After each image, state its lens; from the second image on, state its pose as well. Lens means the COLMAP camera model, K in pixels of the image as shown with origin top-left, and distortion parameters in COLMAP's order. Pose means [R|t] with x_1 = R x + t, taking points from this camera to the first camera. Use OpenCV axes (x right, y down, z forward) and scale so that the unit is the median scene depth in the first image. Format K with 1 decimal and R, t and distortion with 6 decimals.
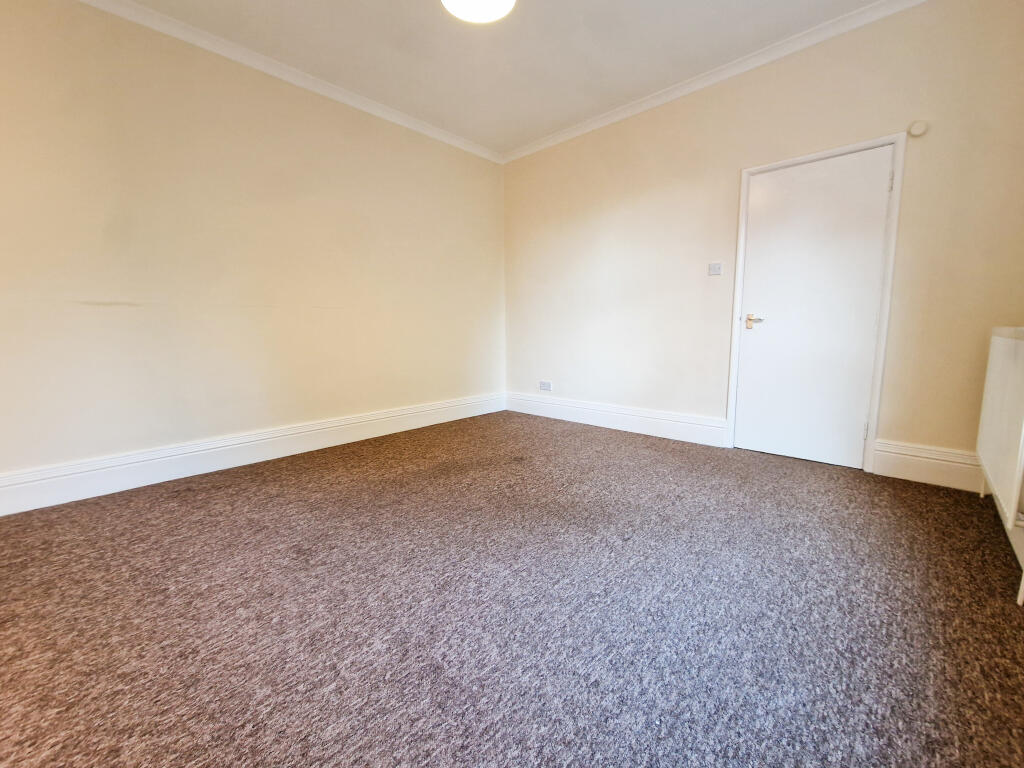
lens RADIAL K [[417.4, 0, 505.0], [0, 417.4, 382.0], [0, 0, 1]] dist [0.013139, -0.009511]
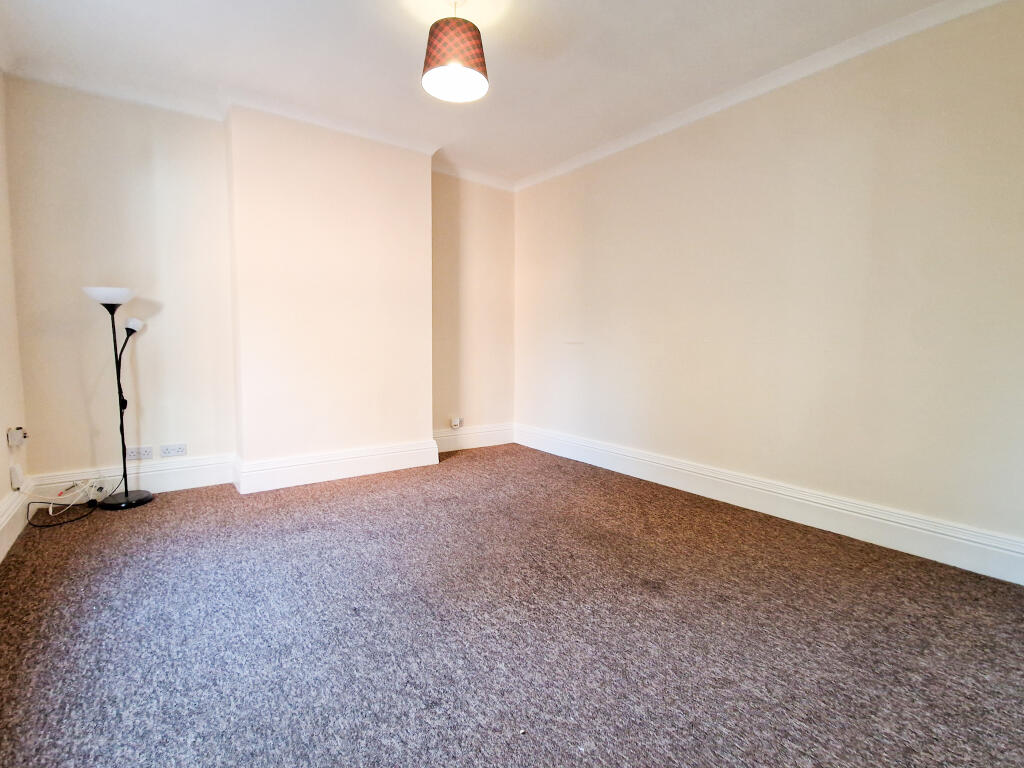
lens RADIAL K [[417.4, 0, 505.0], [0, 417.4, 382.0], [0, 0, 1]] dist [0.013139, -0.009511]
pose [[-0.102196, 0.088005, -0.990864, 1.285133], [-0.139641, 0.984947, 0.101882, -0.305460], [0.984914, 0.148777, -0.088369, 1.501940]]
